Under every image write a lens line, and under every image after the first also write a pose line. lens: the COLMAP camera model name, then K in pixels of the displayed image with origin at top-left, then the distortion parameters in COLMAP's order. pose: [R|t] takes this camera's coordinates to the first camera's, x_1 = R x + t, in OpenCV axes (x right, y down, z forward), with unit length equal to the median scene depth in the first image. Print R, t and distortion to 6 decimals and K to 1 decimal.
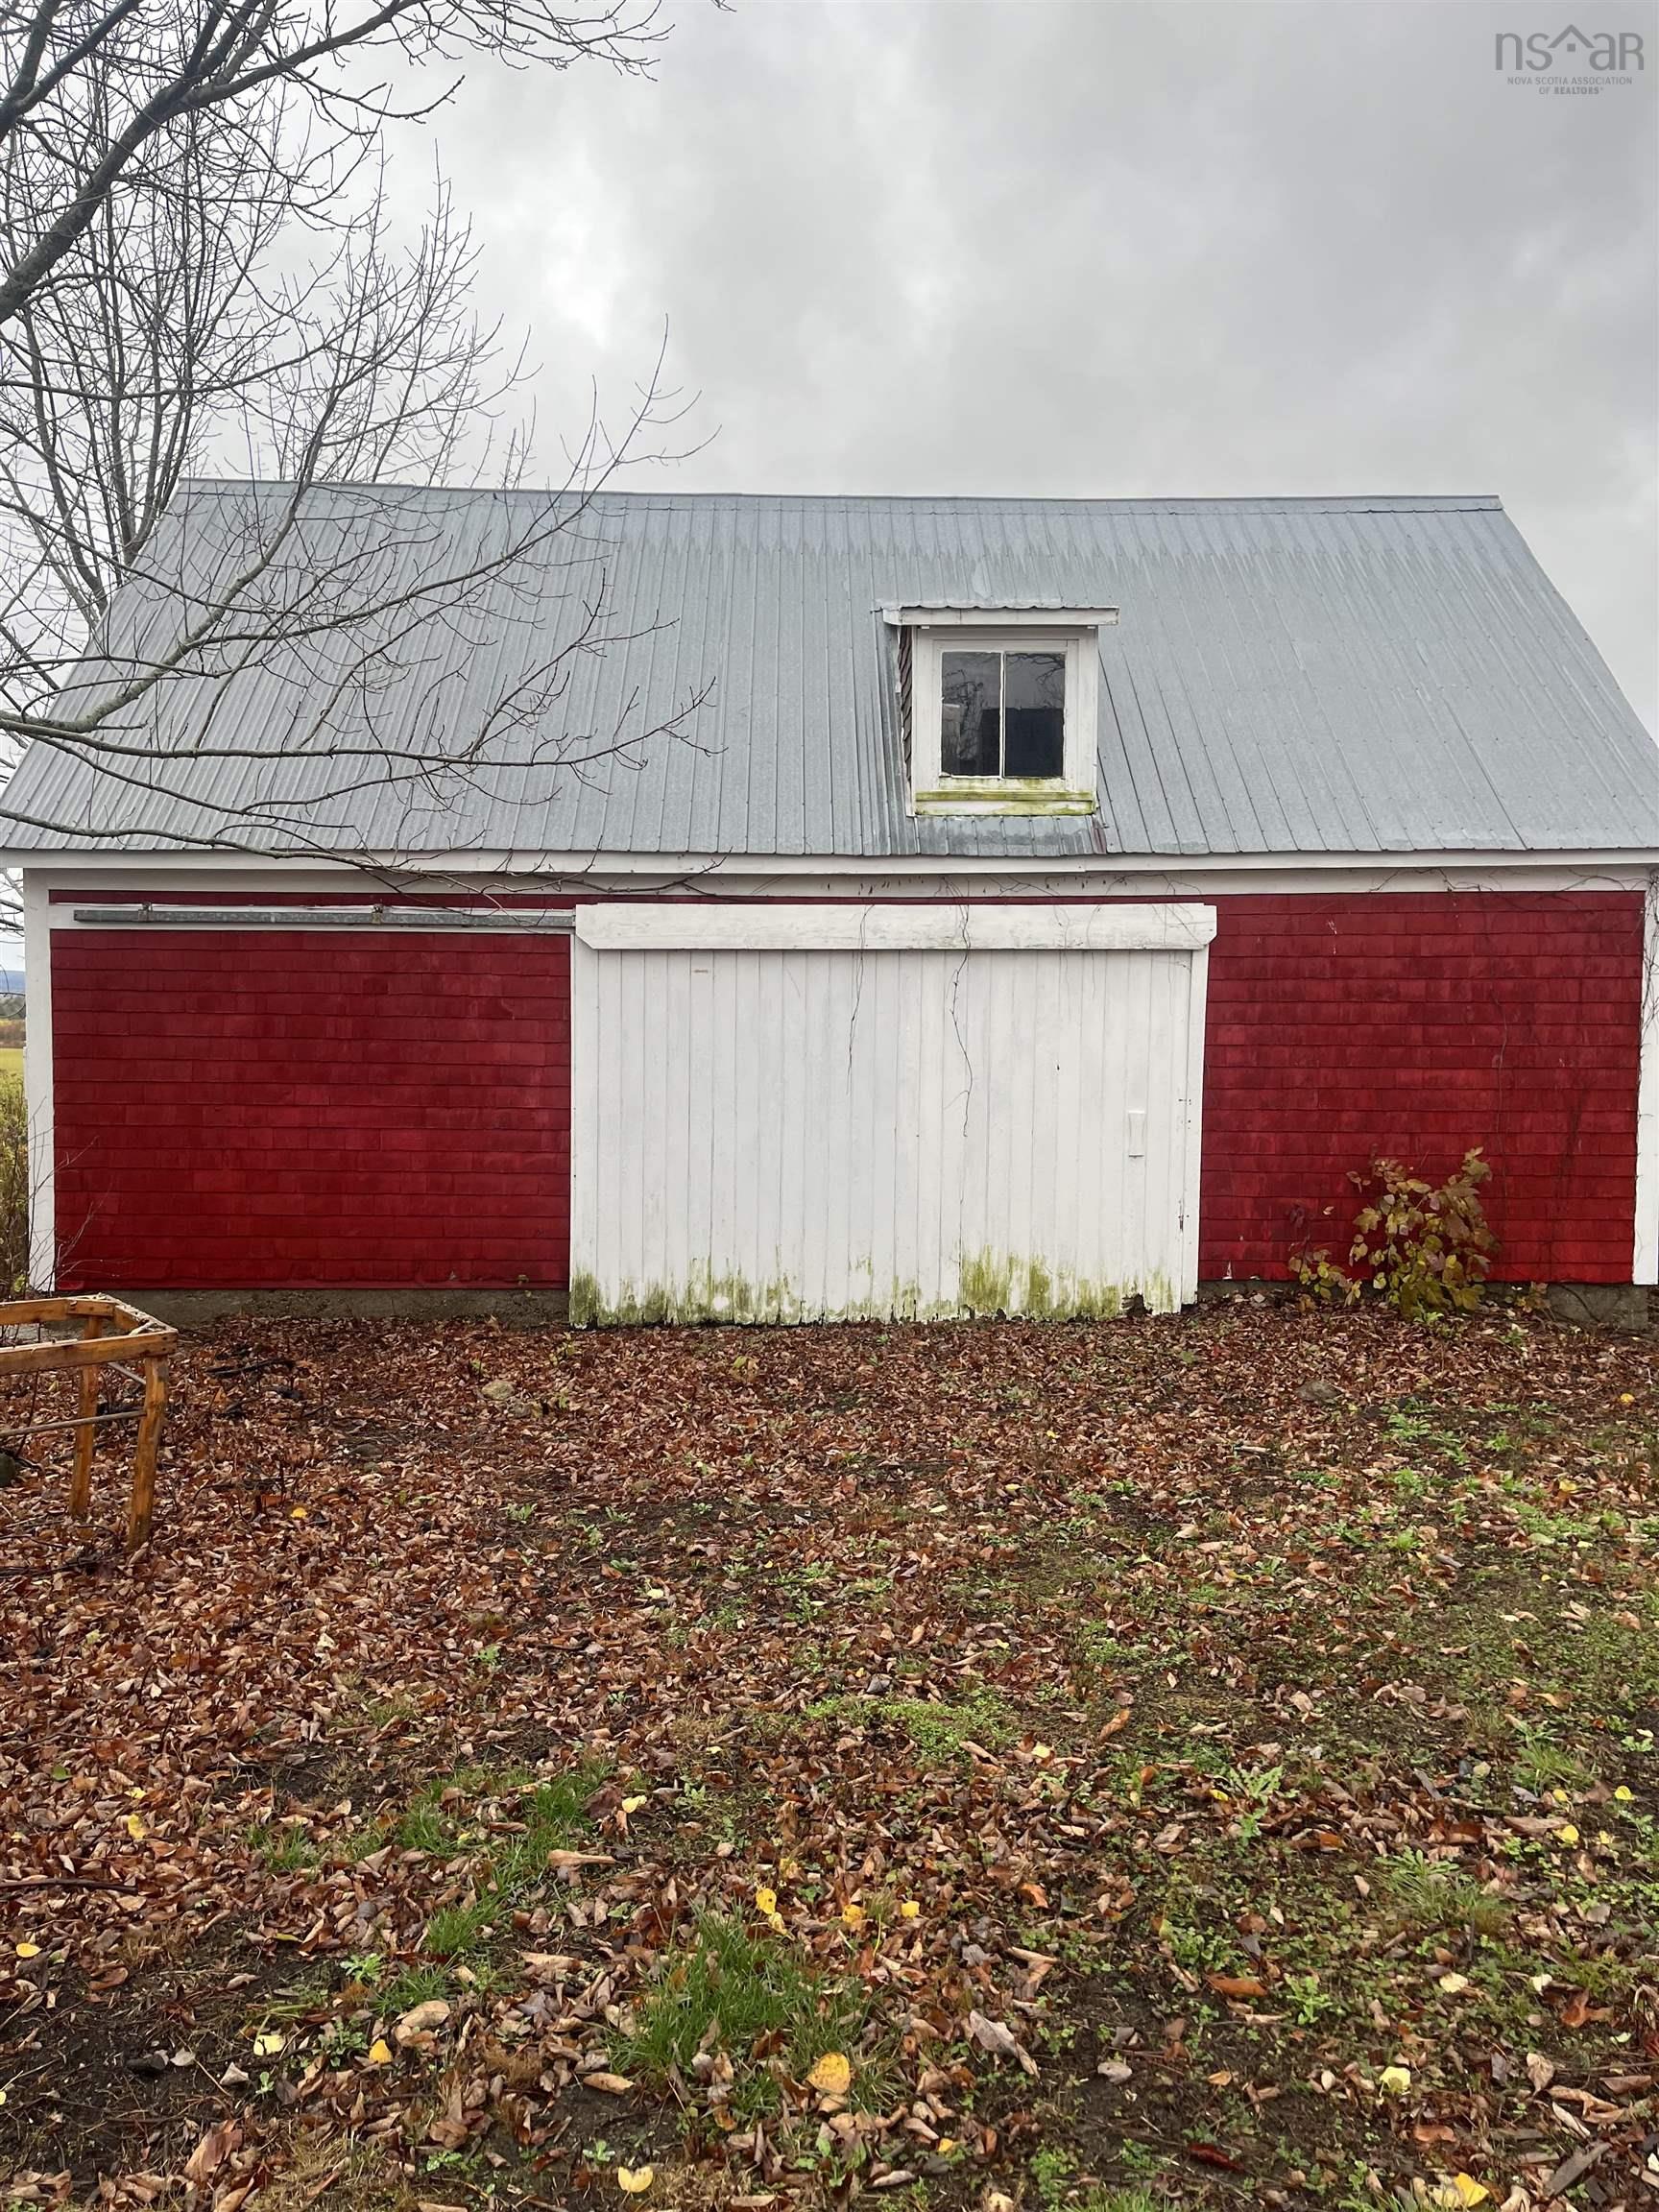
lens RADIAL K [[1681.9, 0, 838.2], [0, 1681.9, 1103.2], [0, 0, 1]] dist [0.044509, -0.068802]
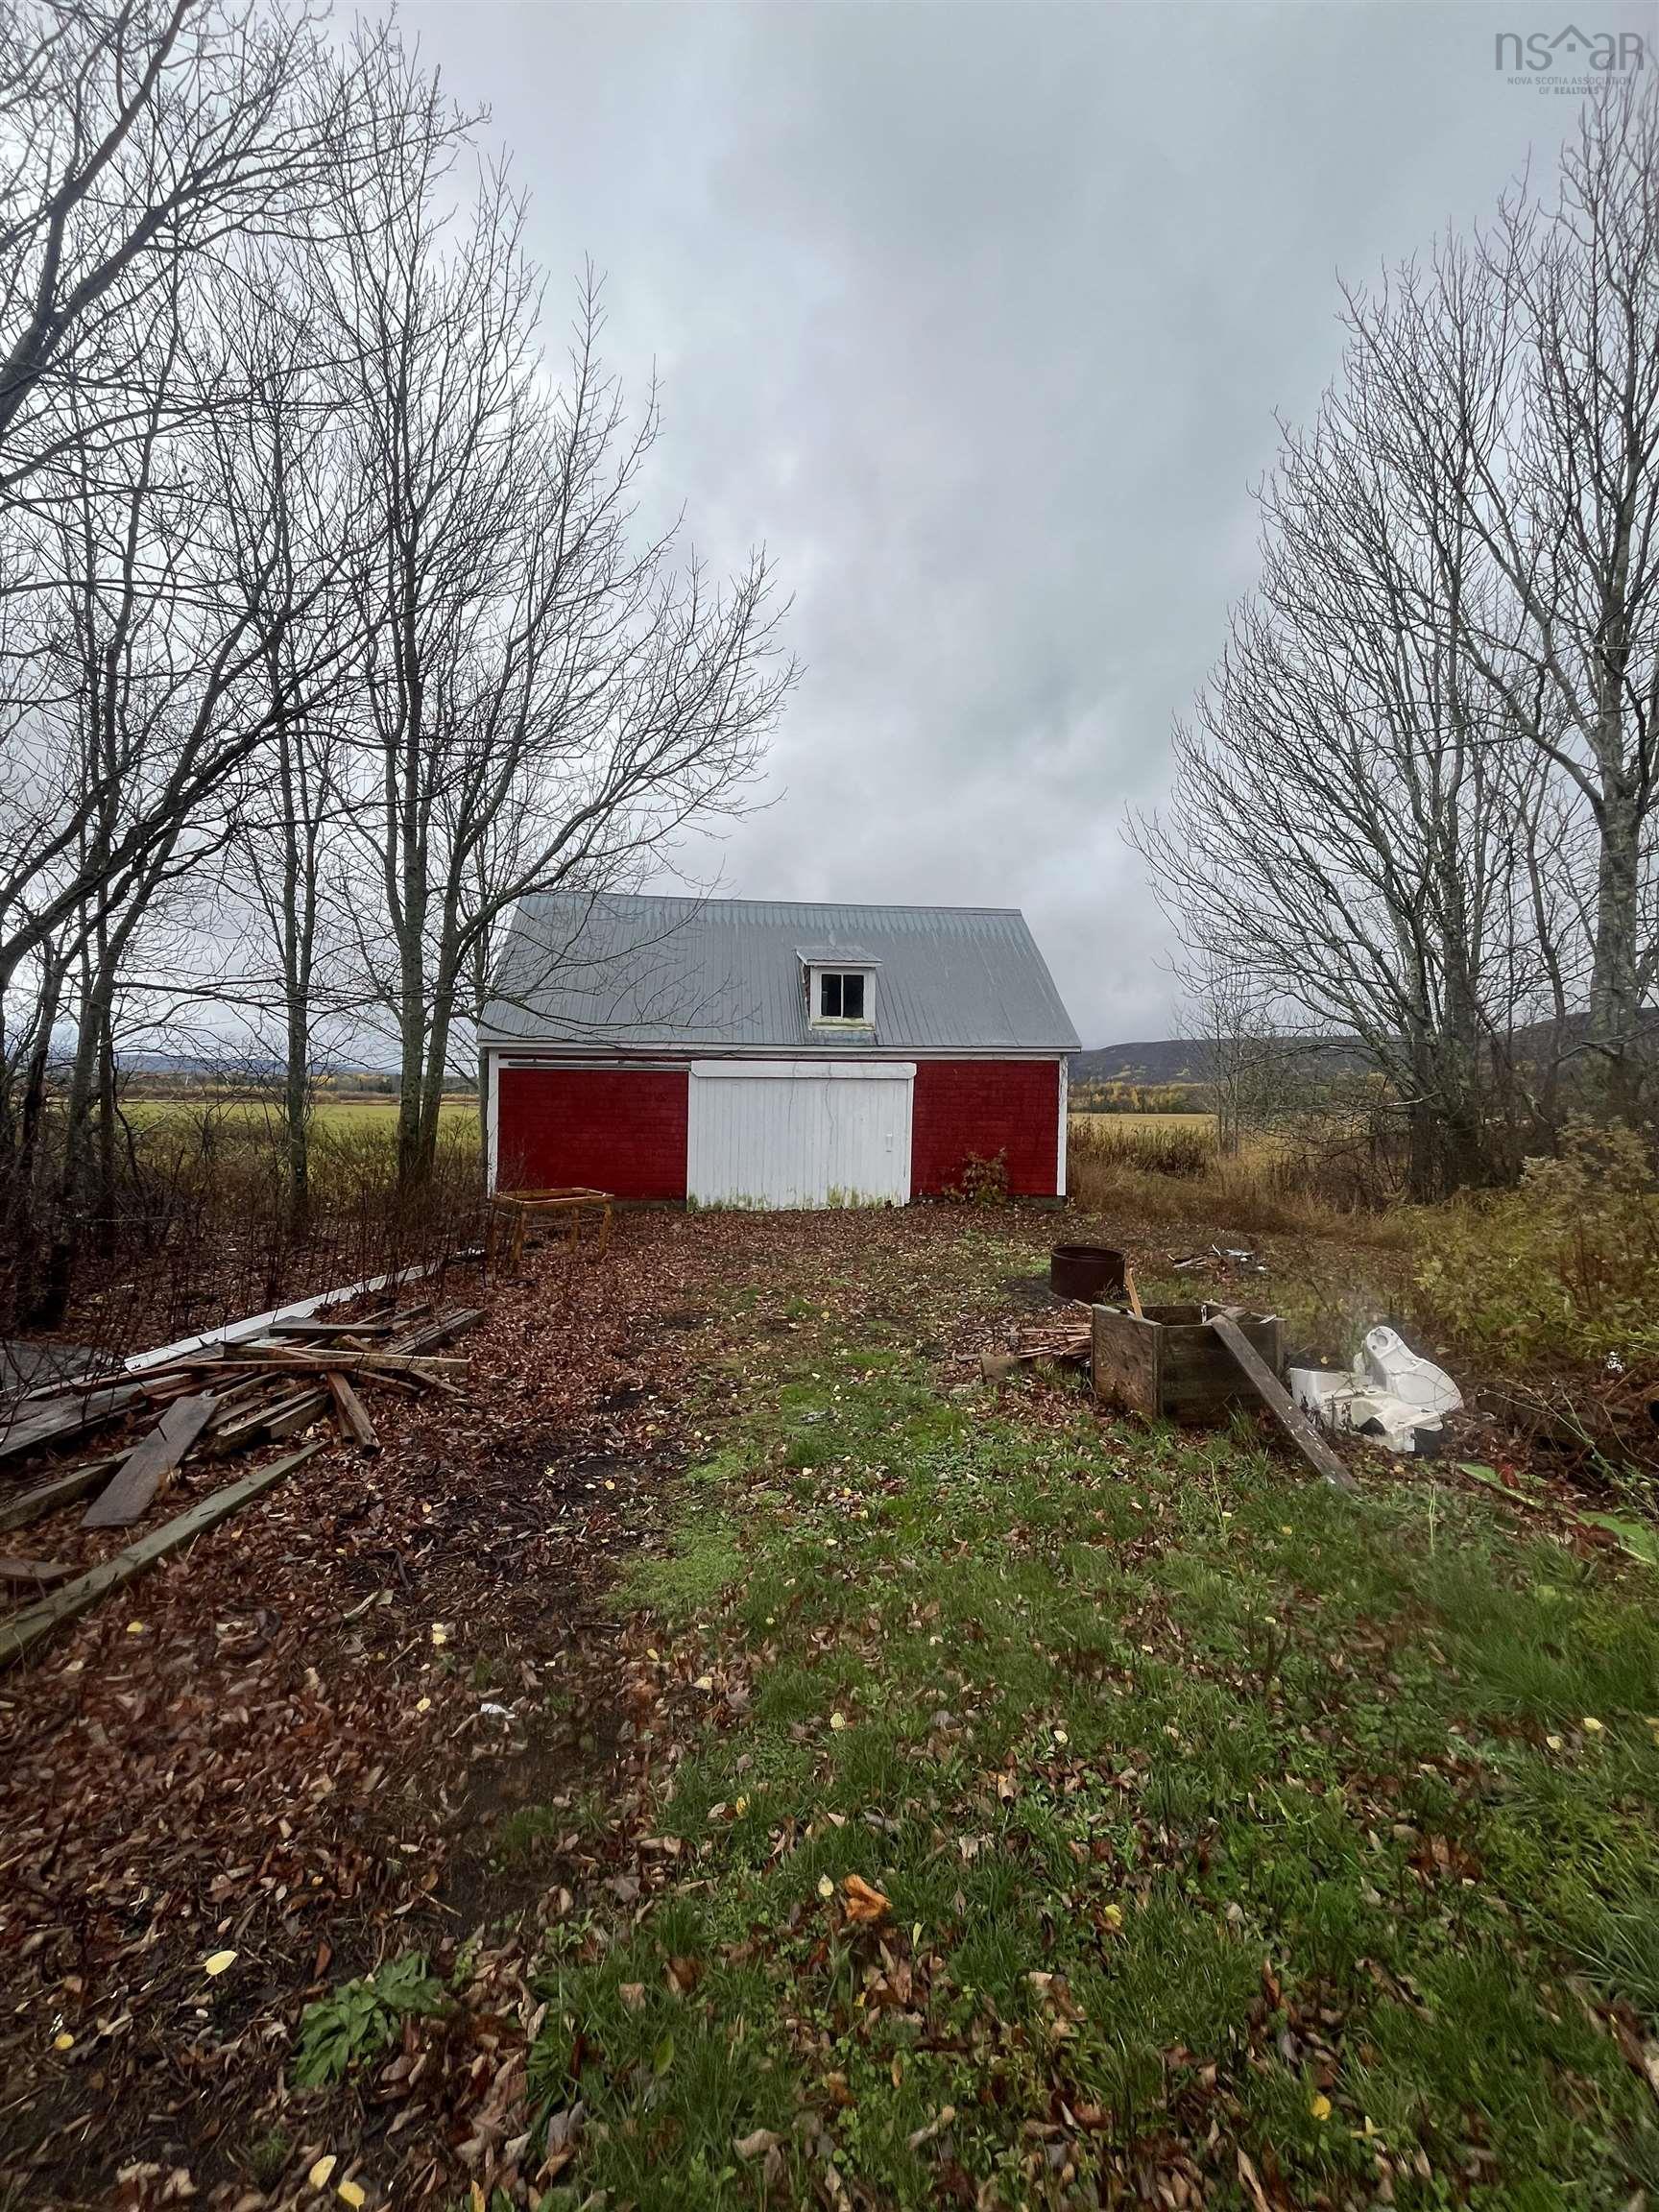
lens RADIAL K [[890.4, 0, 840.6], [0, 890.4, 1088.6], [0, 0, 1]] dist [-0.000495, 0.000859]
pose [[0.992498, 0.008532, 0.121959, -0.088076], [-0.001723, 0.998439, -0.055821, 0.010197], [-0.122245, 0.055192, 0.990964, -0.485529]]
